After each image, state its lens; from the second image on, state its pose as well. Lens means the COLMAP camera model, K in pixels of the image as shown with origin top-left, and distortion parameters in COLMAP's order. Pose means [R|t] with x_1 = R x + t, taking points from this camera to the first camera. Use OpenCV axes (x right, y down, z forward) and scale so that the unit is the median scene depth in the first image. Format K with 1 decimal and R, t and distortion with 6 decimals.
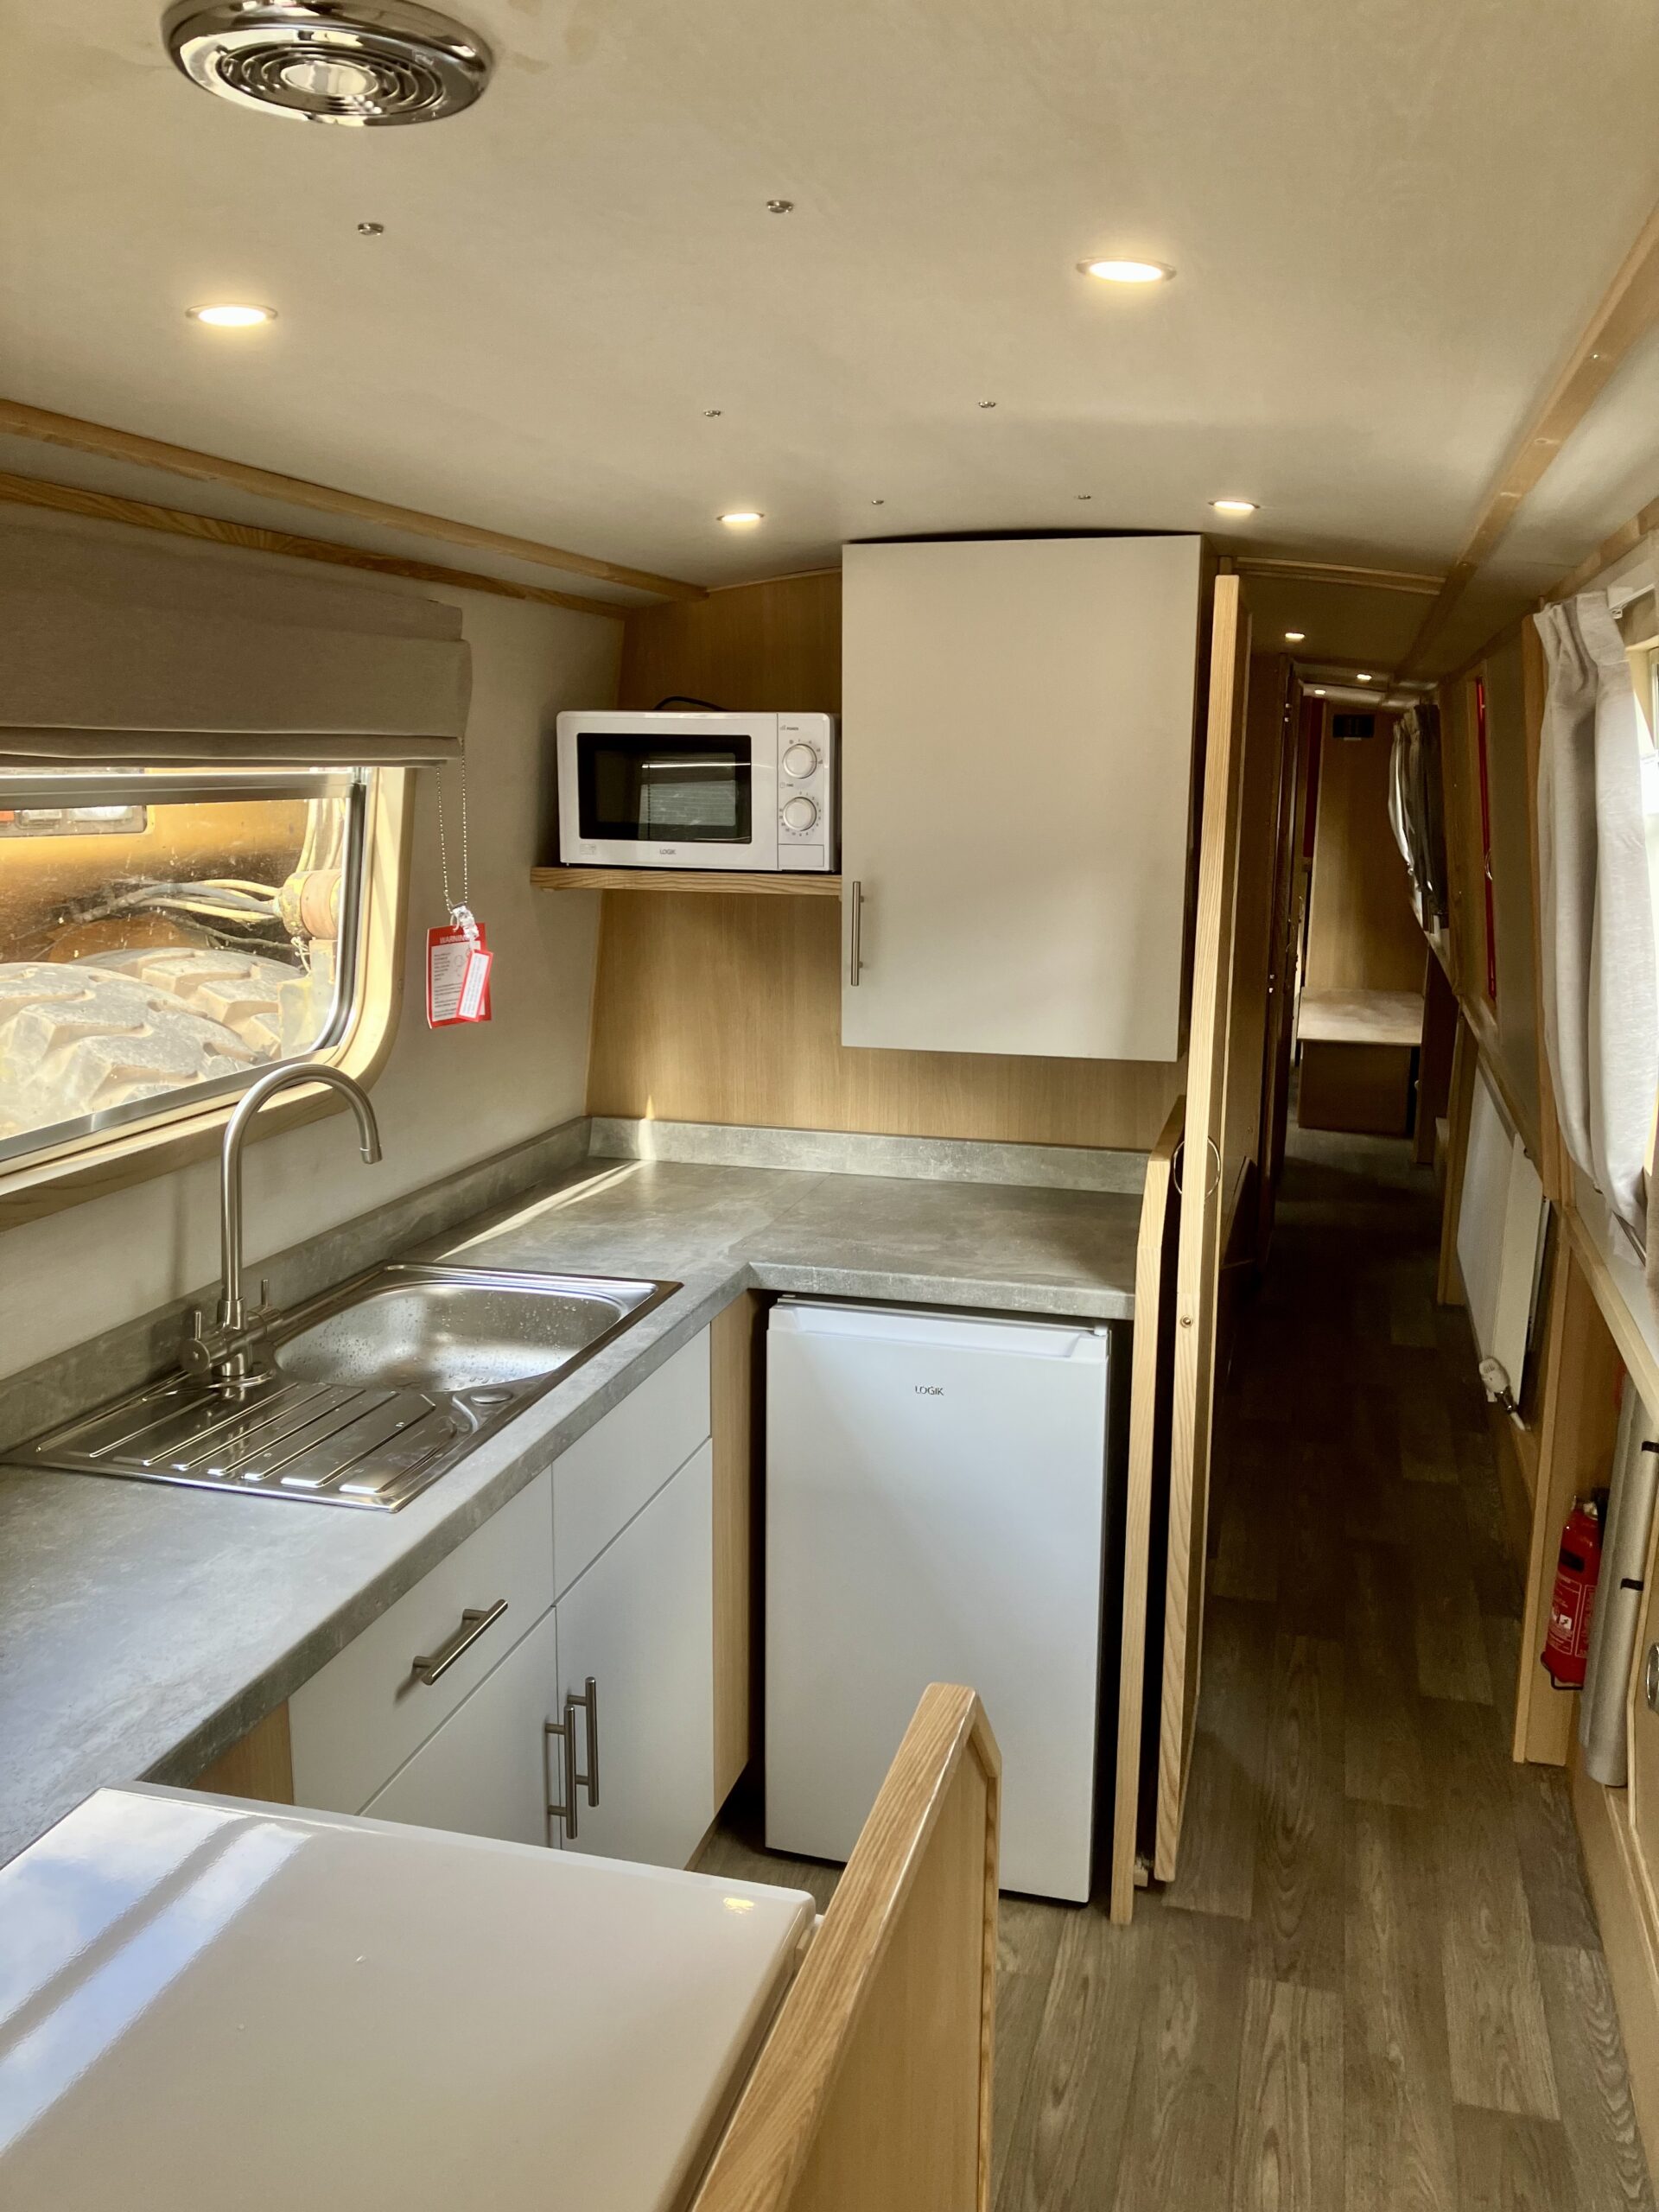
lens RADIAL K [[1791.0, 0, 829.5], [0, 1791.0, 1106.0], [0, 0, 1]] dist [0.011765, -0.001394]
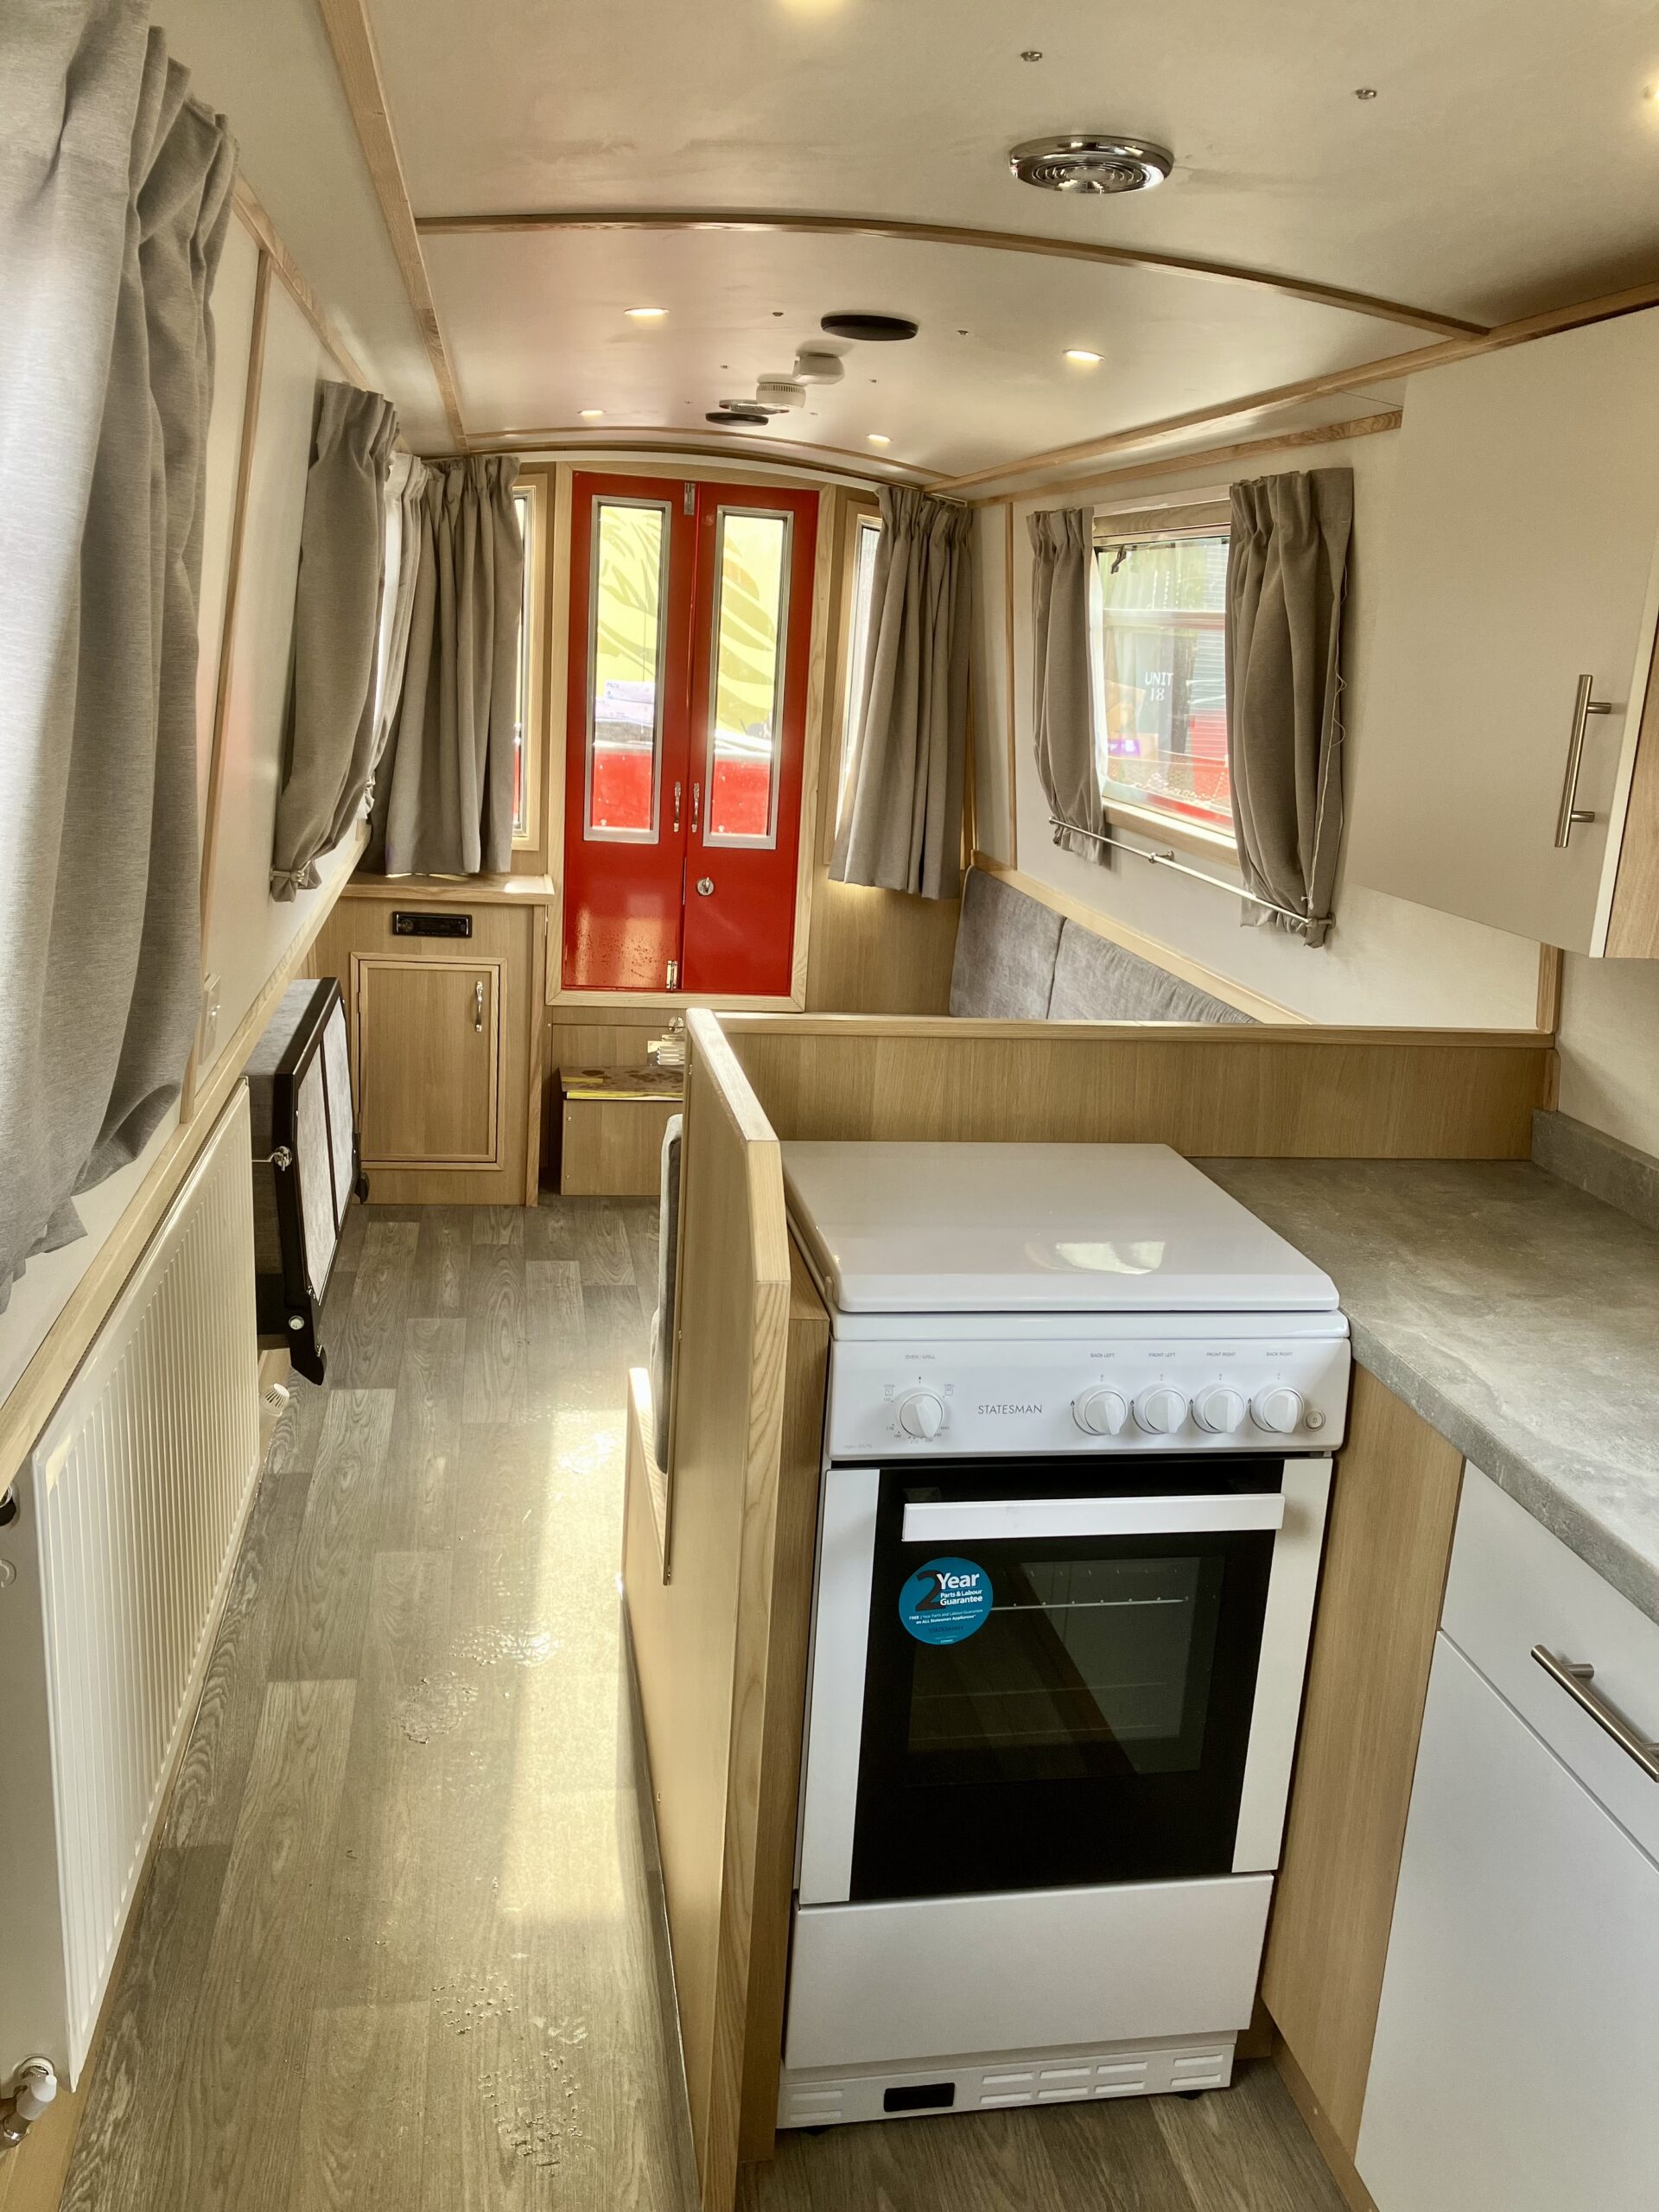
lens RADIAL K [[1809.8, 0, 829.5], [0, 1809.8, 1106.0], [0, 0, 1]] dist [0.116245, -0.336305]
pose [[-0.897384, 0.054477, -0.437876, 0.469003], [-0.147474, 0.898257, 0.413987, -0.261206], [0.415877, 0.436081, -0.798047, 1.569896]]
